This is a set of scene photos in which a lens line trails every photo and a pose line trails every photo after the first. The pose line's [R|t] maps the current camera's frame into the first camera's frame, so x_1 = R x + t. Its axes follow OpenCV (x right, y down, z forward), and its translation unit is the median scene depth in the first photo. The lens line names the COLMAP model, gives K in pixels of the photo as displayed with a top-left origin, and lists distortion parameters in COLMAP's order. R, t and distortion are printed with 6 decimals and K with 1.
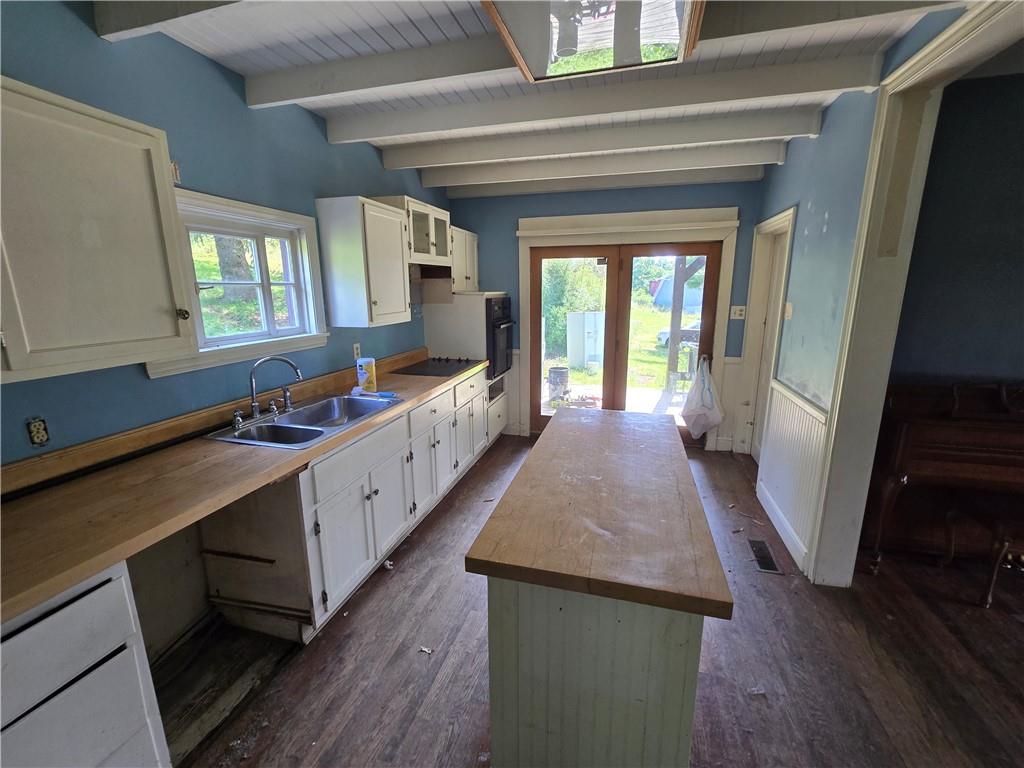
lens RADIAL K [[422.4, 0, 518.9], [0, 422.4, 379.4], [0, 0, 1]] dist [0.001256, 0.000123]
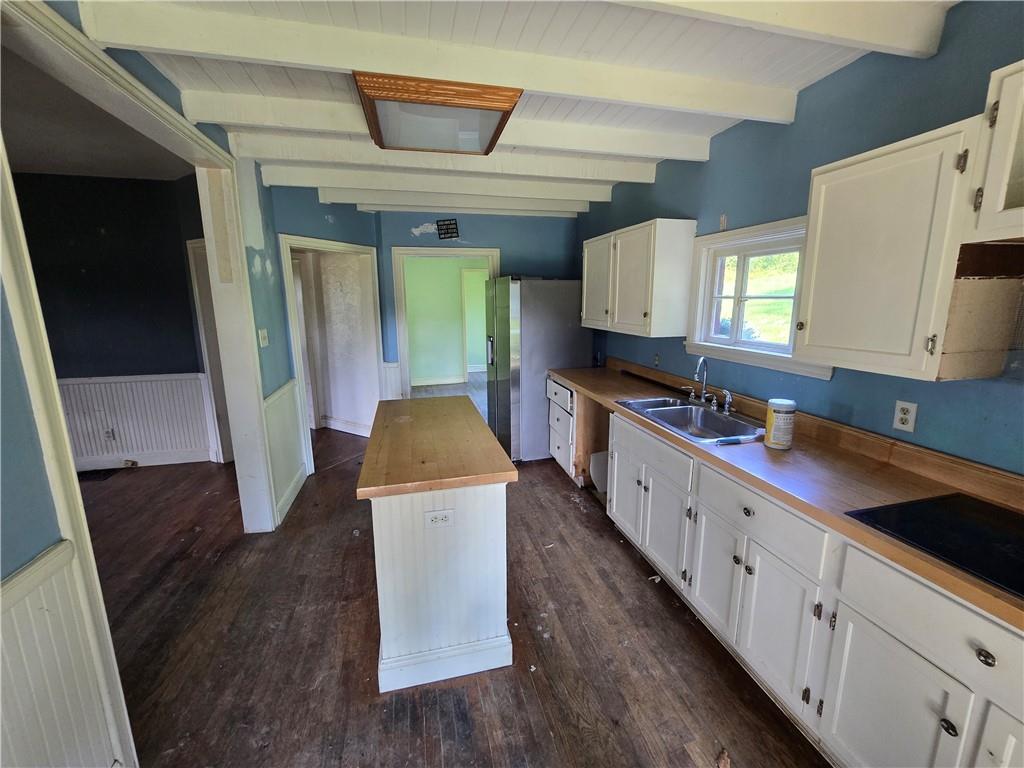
lens RADIAL K [[422.4, 0, 515.8], [0, 422.4, 380.1], [0, 0, 1]] dist [0.001256, 0.000123]
pose [[-0.872871, 0.091938, -0.479212, 0.408054], [-0.104400, 0.924160, 0.367464, -0.322465], [0.476652, 0.370778, -0.797073, 1.449919]]
